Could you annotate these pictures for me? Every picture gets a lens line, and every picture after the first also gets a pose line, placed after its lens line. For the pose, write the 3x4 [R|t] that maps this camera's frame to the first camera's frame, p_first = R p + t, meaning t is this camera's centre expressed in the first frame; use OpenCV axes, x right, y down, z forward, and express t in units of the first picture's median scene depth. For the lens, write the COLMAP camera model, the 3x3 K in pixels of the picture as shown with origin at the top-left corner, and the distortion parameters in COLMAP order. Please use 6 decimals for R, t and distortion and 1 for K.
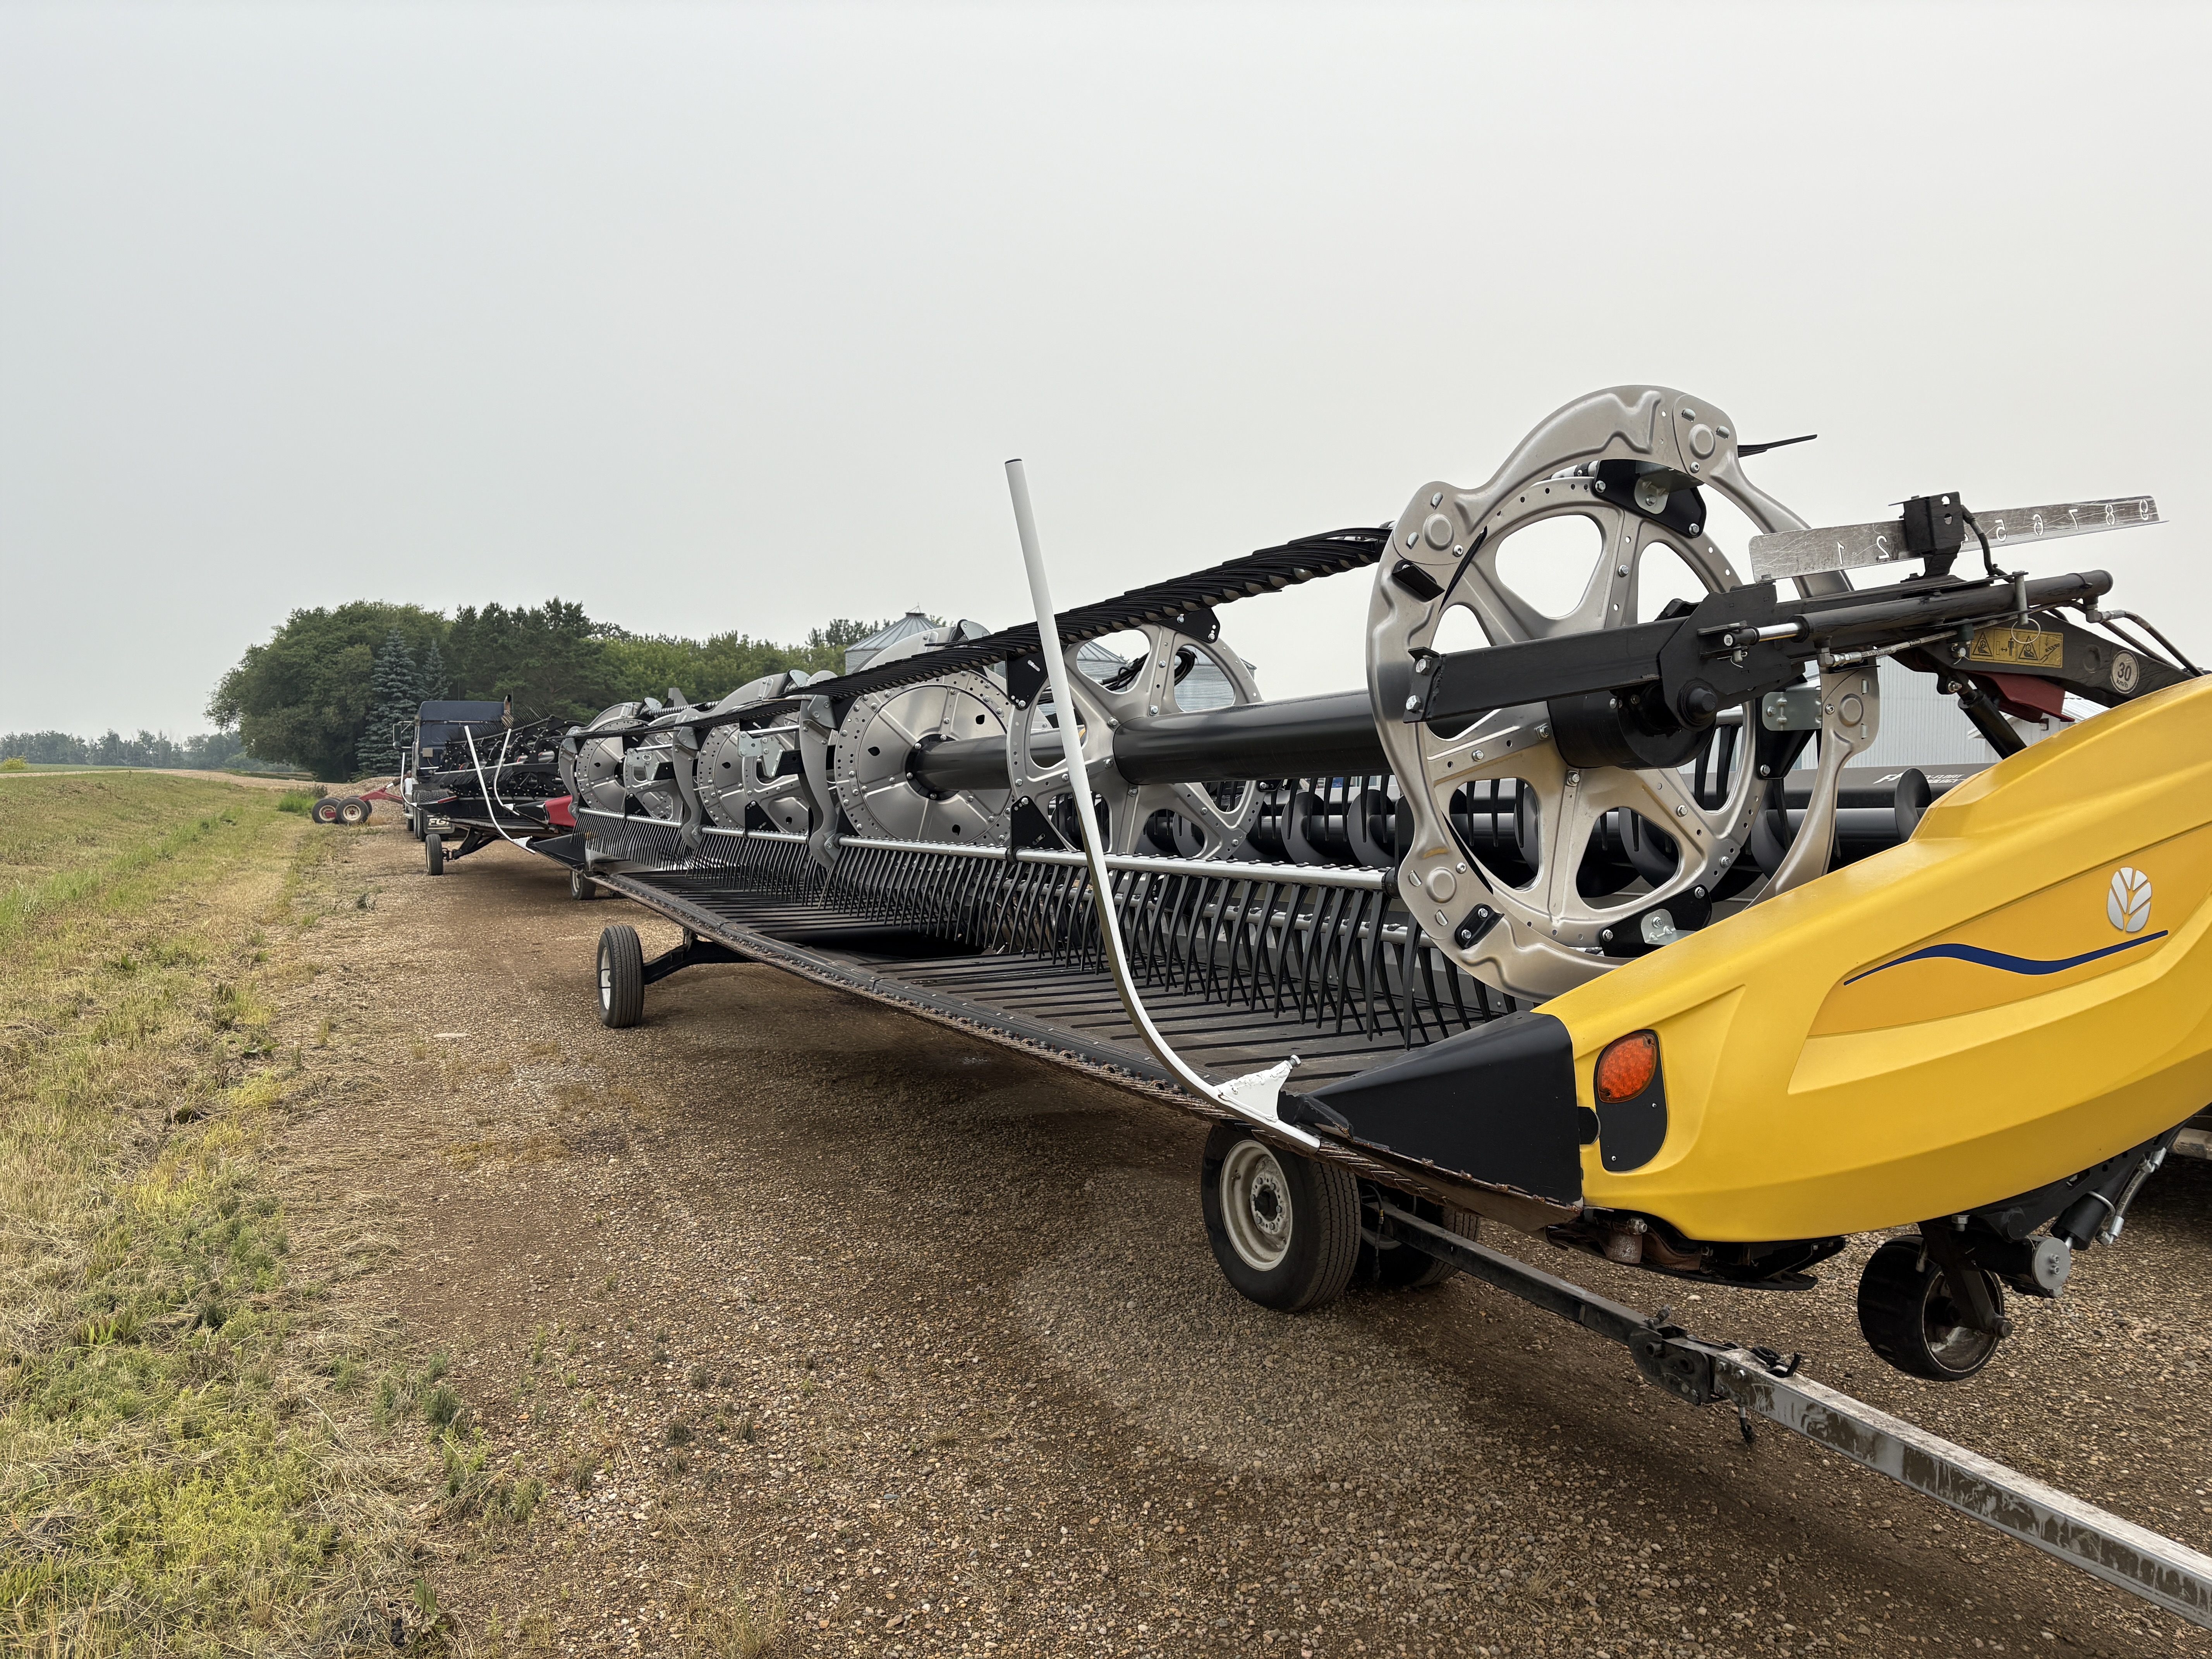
lens RADIAL K [[1654.5, 0, 1099.1], [0, 1654.5, 828.9], [0, 0, 1]] dist [0.061759, -0.071441]
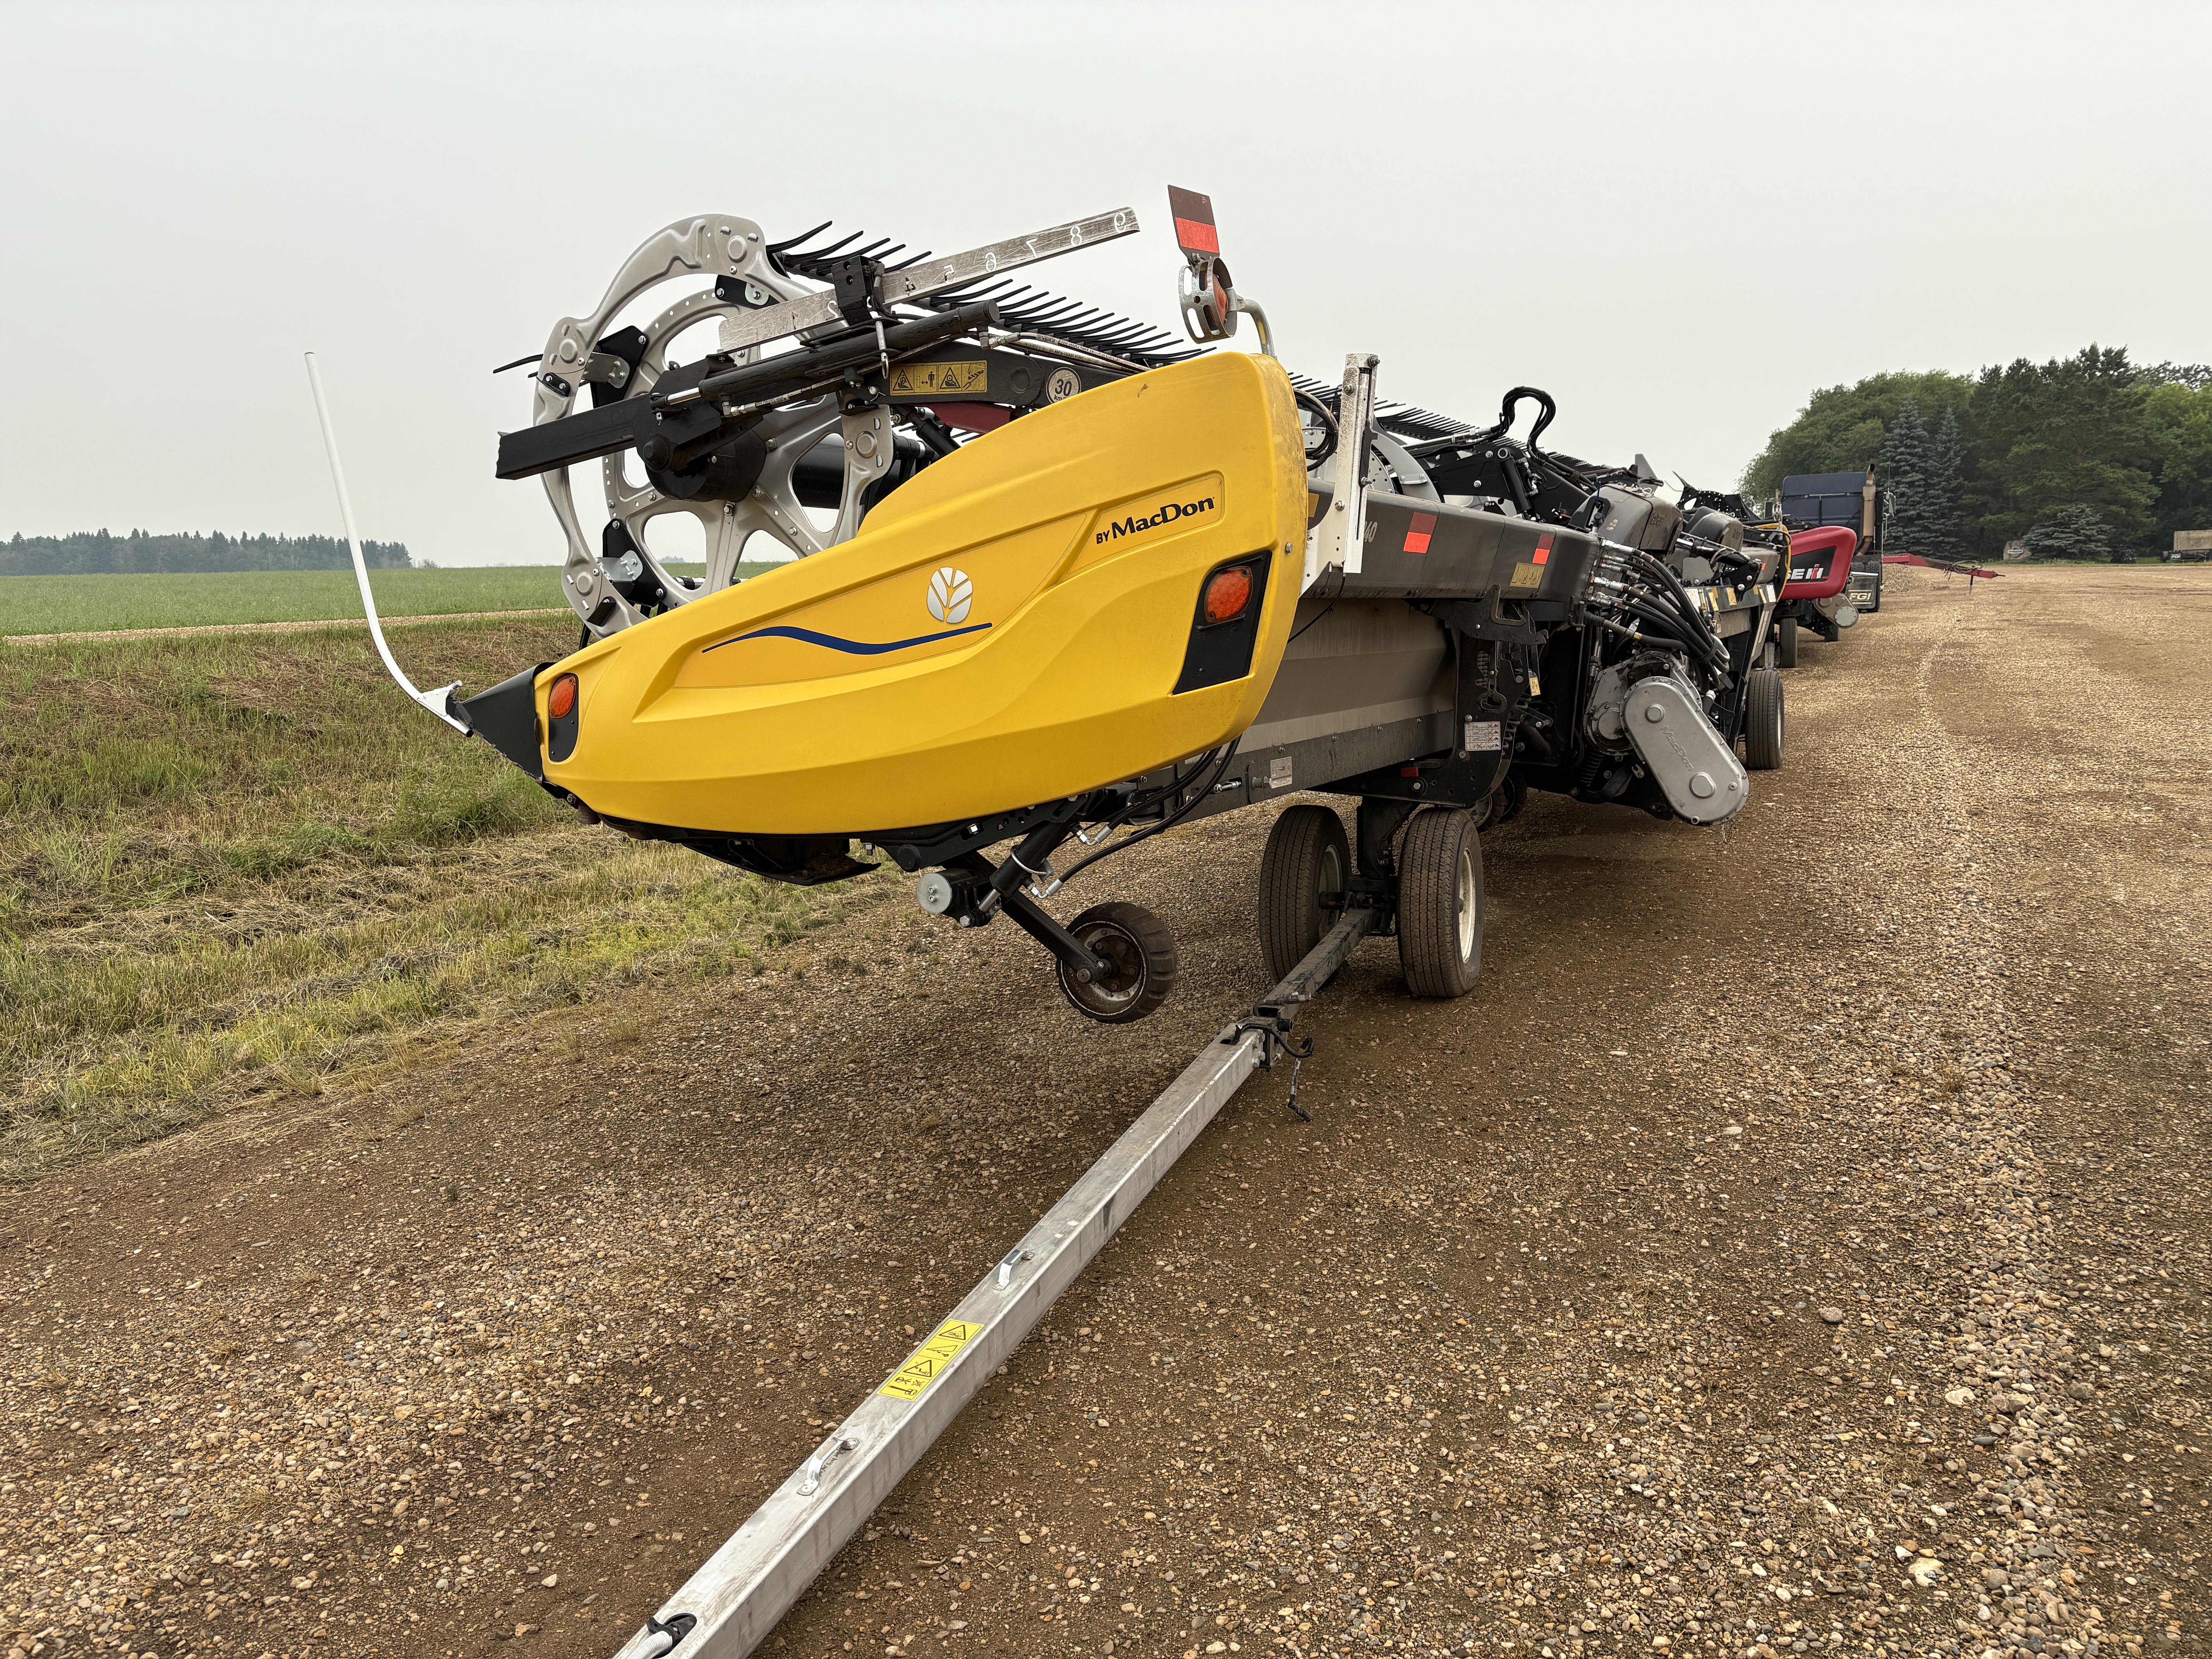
lens RADIAL K [[1654.5, 0, 1099.1], [0, 1654.5, 828.9], [0, 0, 1]] dist [0.061759, -0.071441]
pose [[0.626419, 0.100082, -0.773035, 1.345567], [0.000267, 0.991696, 0.128607, 0.046720], [0.779486, -0.080768, 0.621190, 0.297911]]
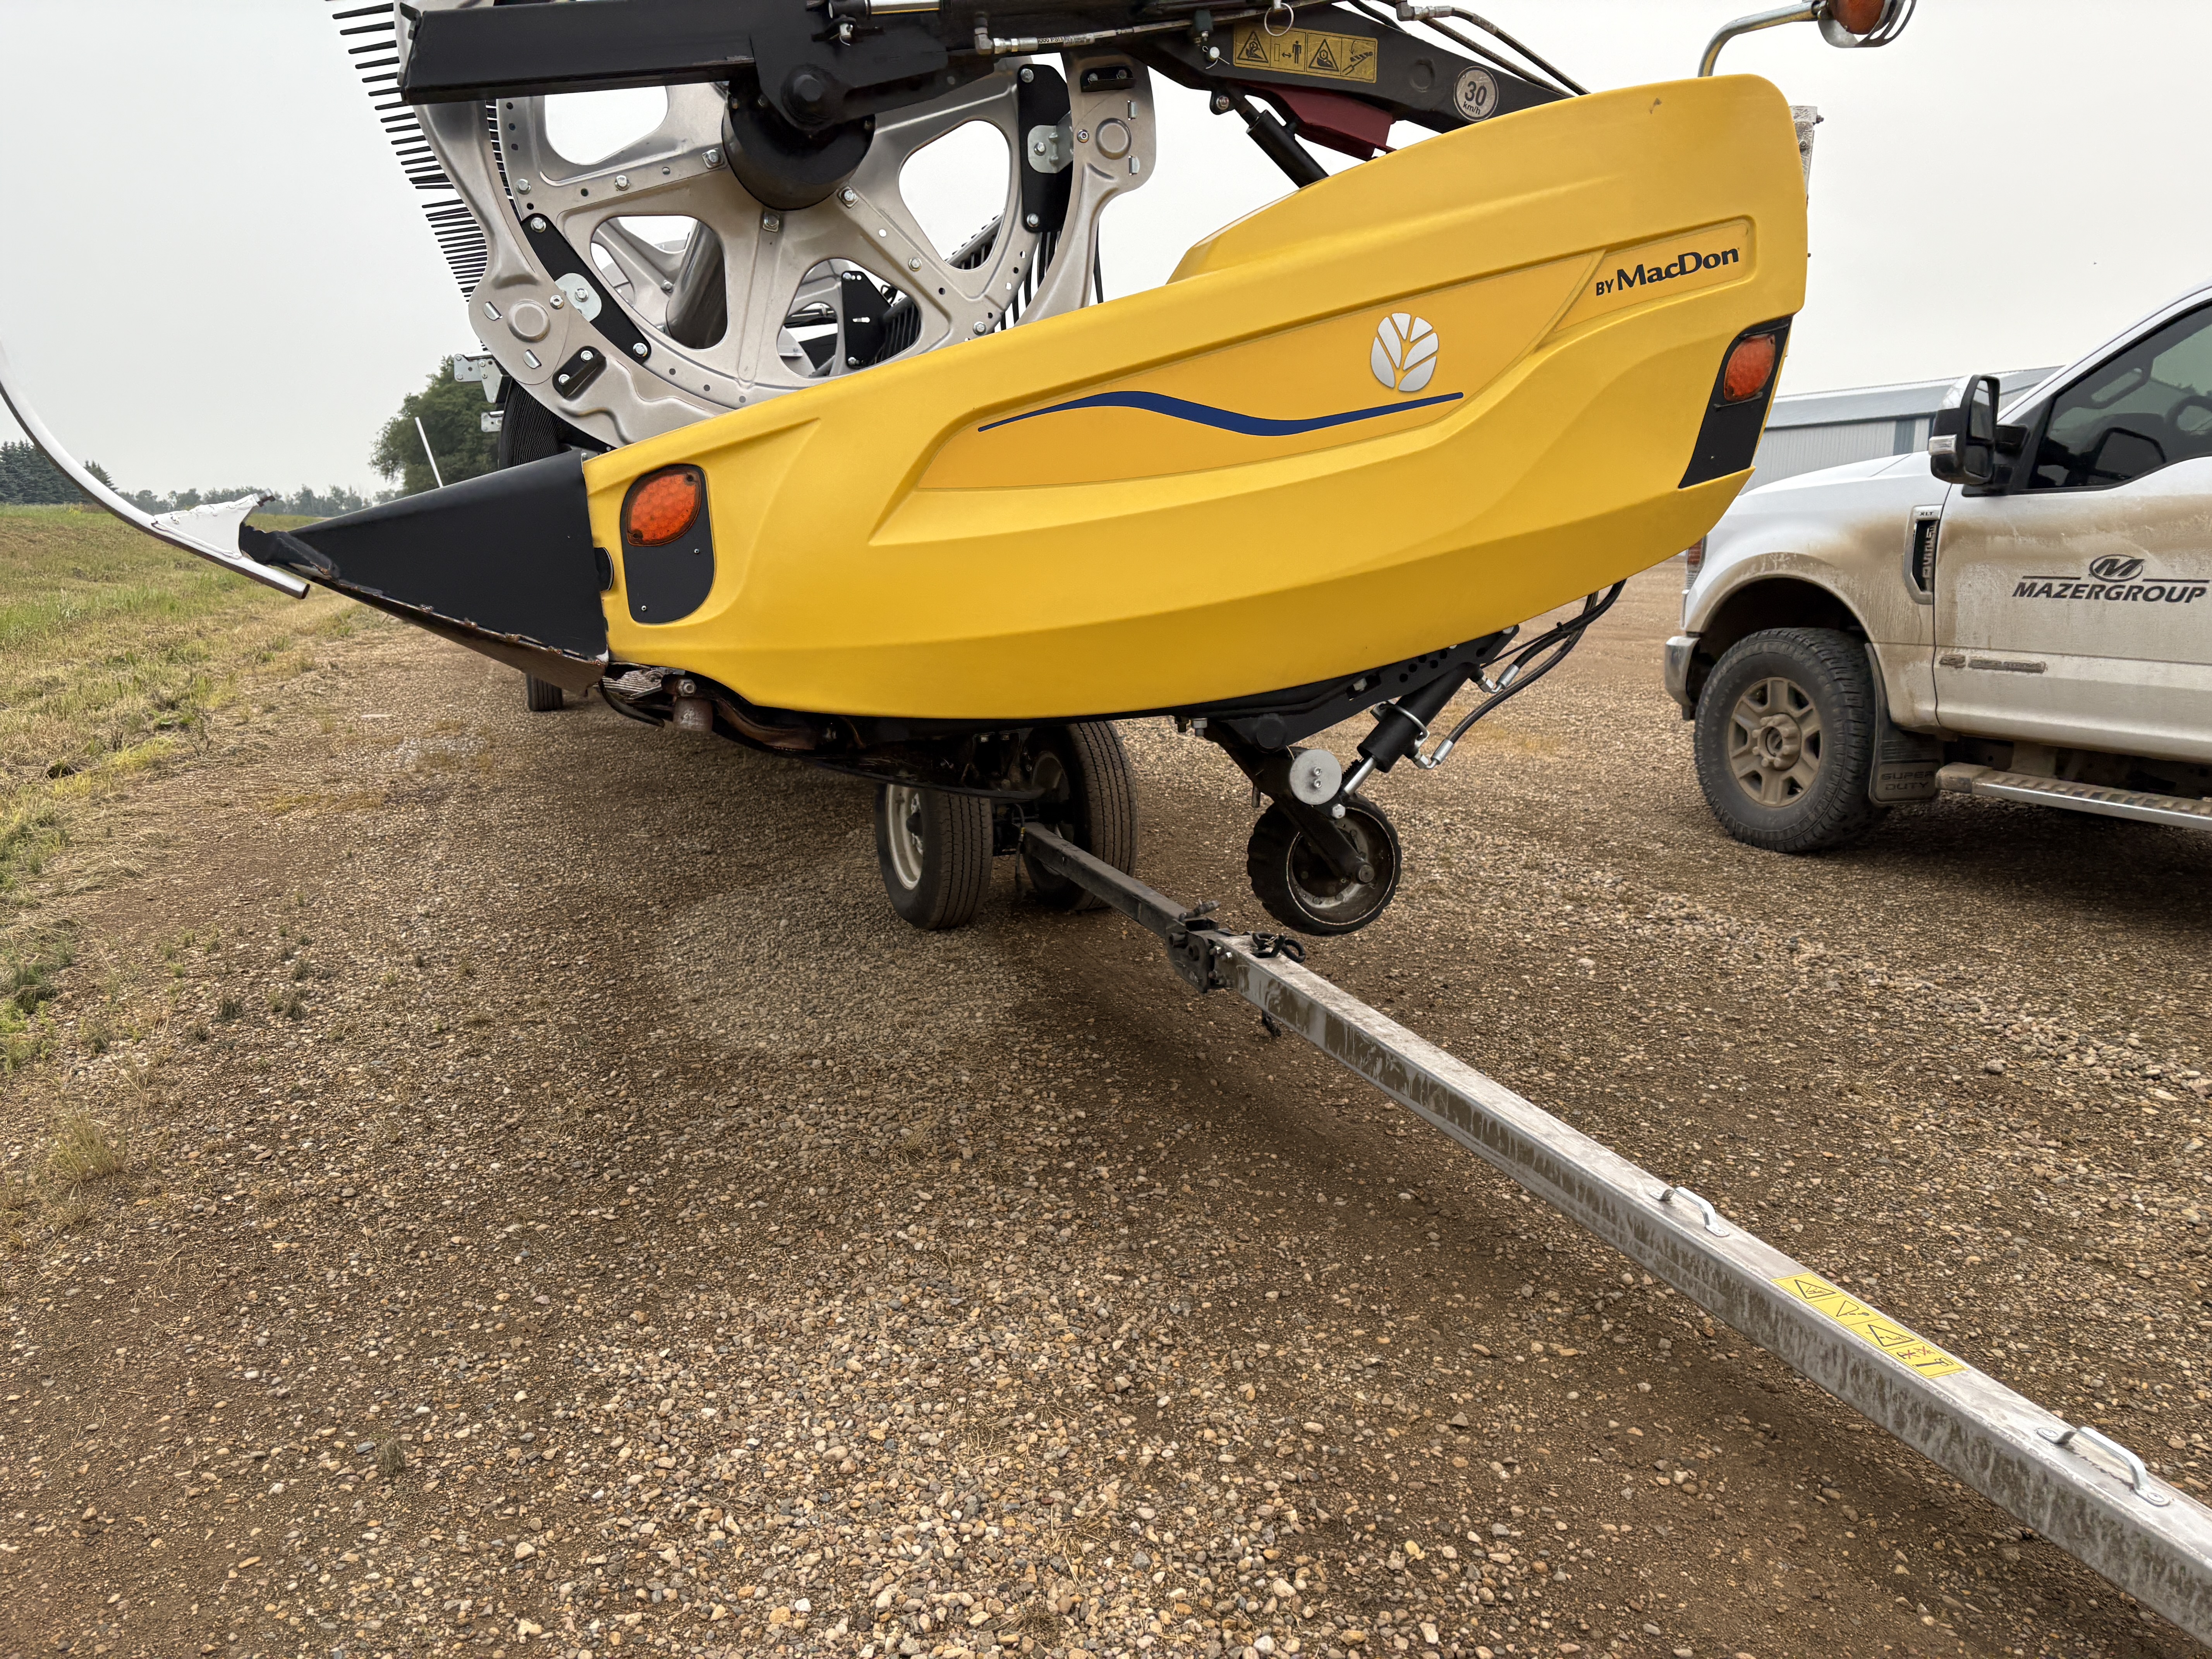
lens RADIAL K [[1654.5, 0, 1099.1], [0, 1654.5, 828.9], [0, 0, 1]] dist [0.061759, -0.071441]
pose [[0.994621, 0.009473, -0.103147, 0.465490], [0.005763, 0.989206, 0.146415, 0.133763], [0.103421, -0.146222, 0.983831, 0.091797]]
